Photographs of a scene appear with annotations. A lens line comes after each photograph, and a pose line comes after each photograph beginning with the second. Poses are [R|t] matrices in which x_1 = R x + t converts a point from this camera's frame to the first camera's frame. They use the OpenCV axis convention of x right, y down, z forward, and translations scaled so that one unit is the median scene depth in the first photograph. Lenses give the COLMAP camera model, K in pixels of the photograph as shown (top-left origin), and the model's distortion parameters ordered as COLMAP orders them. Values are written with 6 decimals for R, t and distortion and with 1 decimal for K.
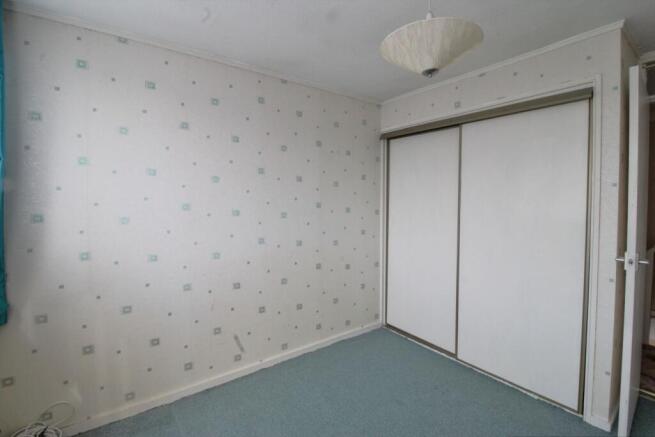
lens RADIAL K [[301.8, 0, 330.5], [0, 301.8, 208.5], [0, 0, 1]] dist [0.001282, -0.013186]
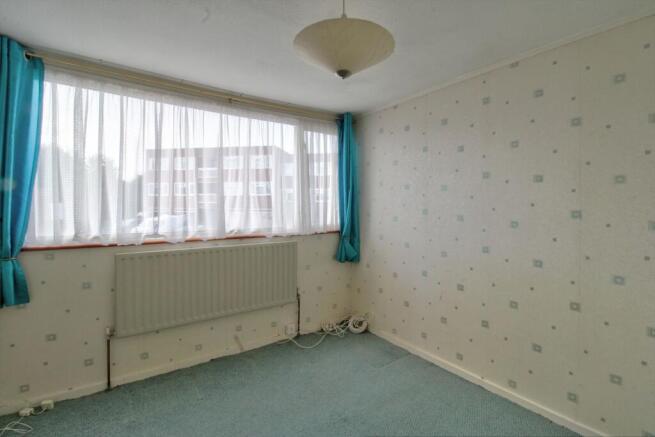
lens RADIAL K [[301.8, 0, 330.5], [0, 301.8, 208.5], [0, 0, 1]] dist [0.001282, -0.013186]
pose [[-0.025116, 0.008973, -0.999644, 0.745413], [-0.033010, 0.999407, 0.009800, -0.014593], [0.999139, 0.033244, -0.024804, 0.560119]]
